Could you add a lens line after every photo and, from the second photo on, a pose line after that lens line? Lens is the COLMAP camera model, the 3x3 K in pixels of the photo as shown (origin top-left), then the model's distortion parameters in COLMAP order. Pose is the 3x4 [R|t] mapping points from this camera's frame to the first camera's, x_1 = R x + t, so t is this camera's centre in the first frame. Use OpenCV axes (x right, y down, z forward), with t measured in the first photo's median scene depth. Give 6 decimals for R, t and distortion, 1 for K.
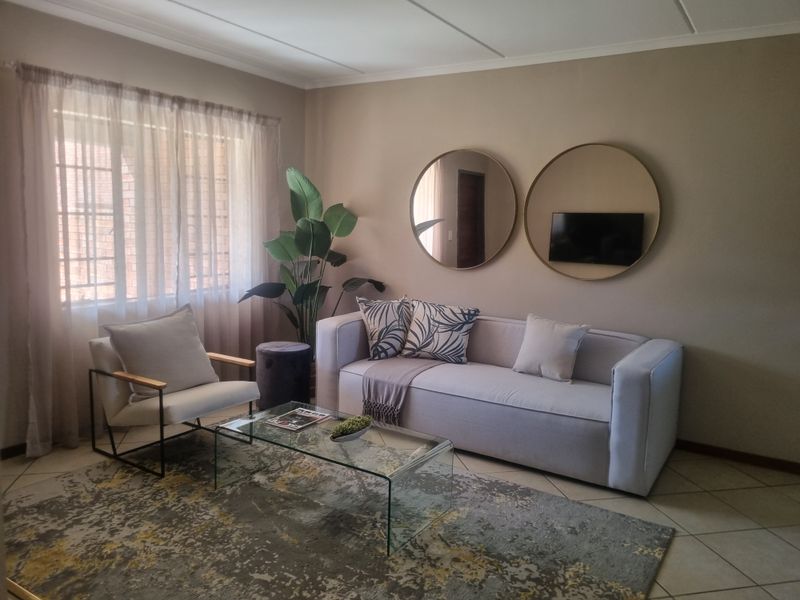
lens RADIAL K [[609.6, 0, 400.0], [0, 609.6, 300.0], [0, 0, 1]] dist [0.054897, -0.050746]
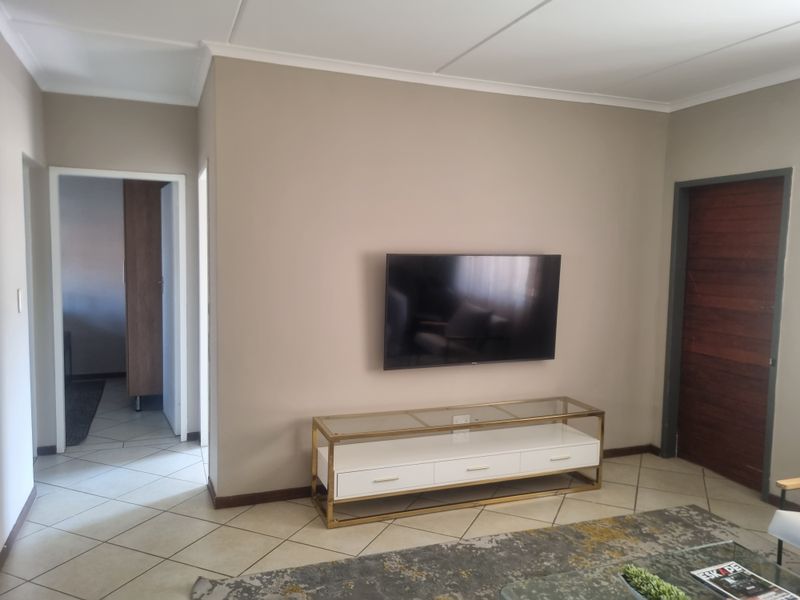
lens RADIAL K [[609.6, 0, 400.0], [0, 609.6, 300.0], [0, 0, 1]] dist [0.054897, -0.050746]
pose [[-0.589730, 0.025766, -0.807190, 0.458084], [-0.144017, 0.980115, 0.136504, -0.112602], [0.794656, 0.196749, -0.574292, 0.824683]]
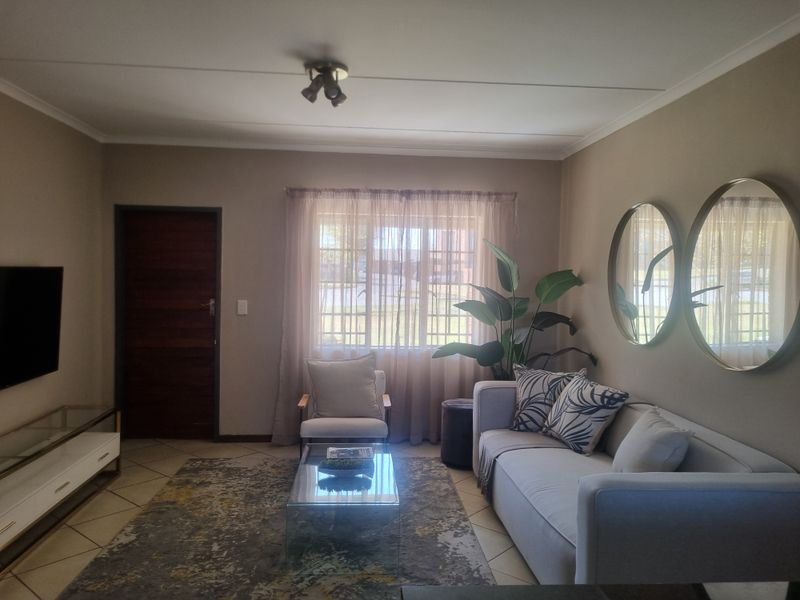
lens RADIAL K [[609.6, 0, 400.0], [0, 609.6, 300.0], [0, 0, 1]] dist [0.054897, -0.050746]
pose [[0.596255, 0.017790, -0.802598, 0.663614], [-0.109157, 0.992266, -0.059098, -0.030821], [0.795339, 0.122847, 0.593586, 0.277525]]
